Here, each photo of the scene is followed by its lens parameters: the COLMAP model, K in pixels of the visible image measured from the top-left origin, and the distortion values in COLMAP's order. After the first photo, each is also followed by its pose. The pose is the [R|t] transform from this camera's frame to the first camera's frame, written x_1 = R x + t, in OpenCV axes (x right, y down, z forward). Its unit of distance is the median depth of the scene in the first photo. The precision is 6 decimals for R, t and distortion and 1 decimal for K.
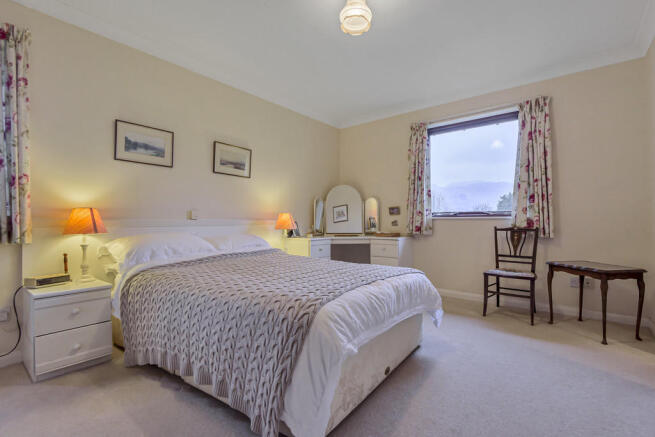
lens RADIAL K [[305.7, 0, 324.3], [0, 305.7, 219.9], [0, 0, 1]] dist [0.000779, -0.000522]
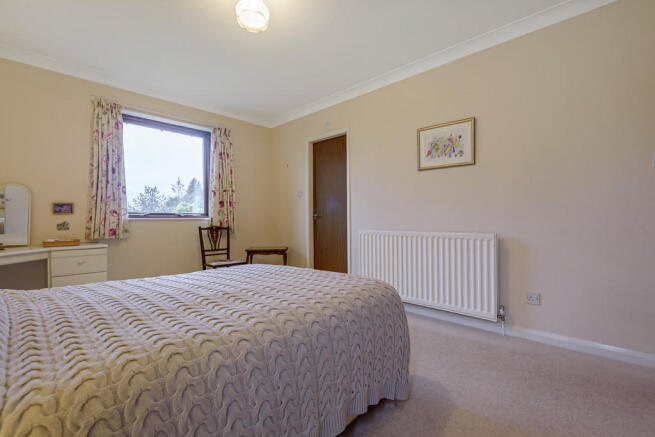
lens RADIAL K [[300.7, 0, 328.6], [0, 300.7, 219.8], [0, 0, 1]] dist [0.018525, -0.000824]
pose [[0.059081, 0.000897, 0.998253, -0.565311], [0.005384, 0.999985, -0.001217, 0.000912], [-0.998239, 0.005446, 0.059076, 0.462336]]
